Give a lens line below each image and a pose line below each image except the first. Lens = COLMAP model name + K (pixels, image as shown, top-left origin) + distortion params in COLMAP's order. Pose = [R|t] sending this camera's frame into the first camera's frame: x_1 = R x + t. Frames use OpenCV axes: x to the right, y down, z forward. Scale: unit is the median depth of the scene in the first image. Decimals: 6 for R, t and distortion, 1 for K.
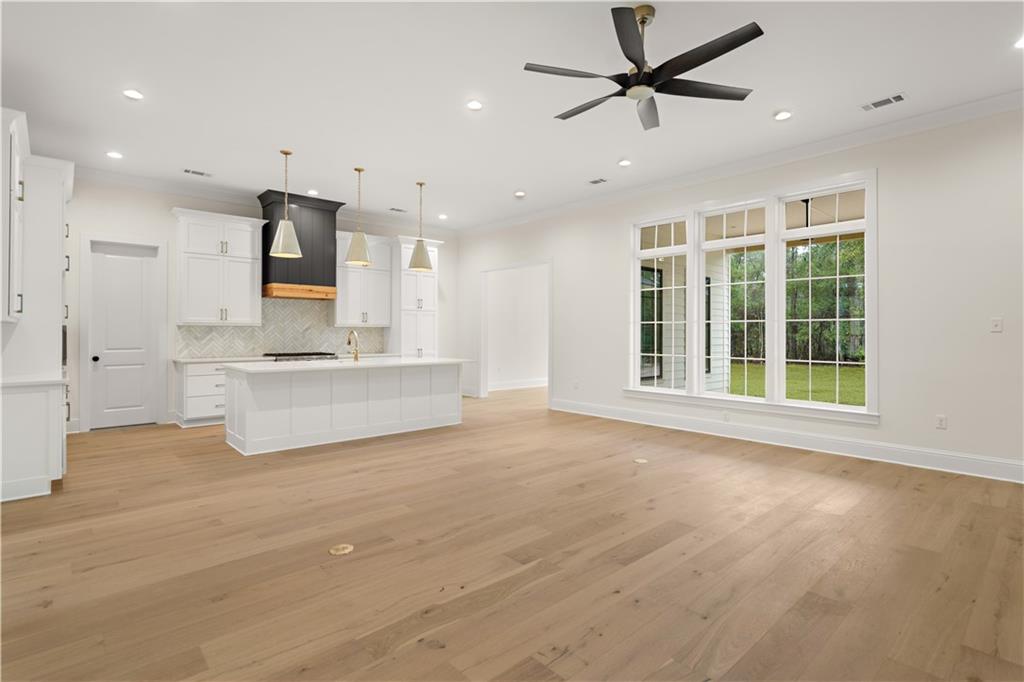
lens RADIAL K [[495.1, 0, 522.1], [0, 495.1, 329.4], [0, 0, 1]] dist [-0.002960, 0.000032]
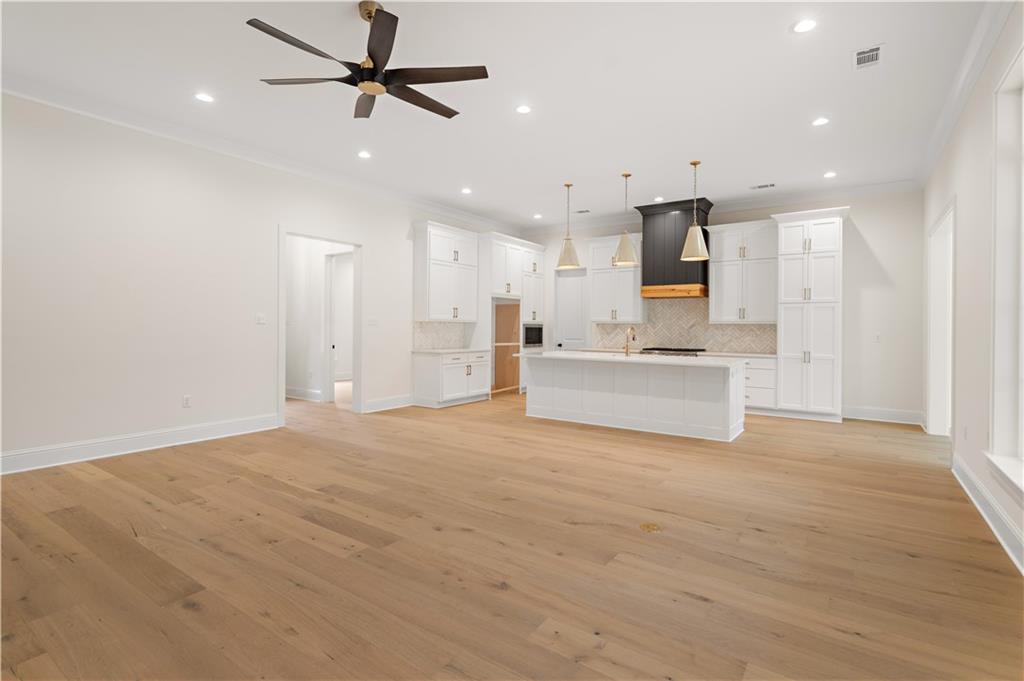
lens RADIAL K [[495.1, 0, 522.1], [0, 495.1, 328.9], [0, 0, 1]] dist [-0.002960, 0.000032]
pose [[0.226123, 0.002832, -0.974095, 0.720465], [-0.002770, 0.999994, 0.002264, 0.005280], [0.974095, 0.002186, 0.226130, 0.598039]]
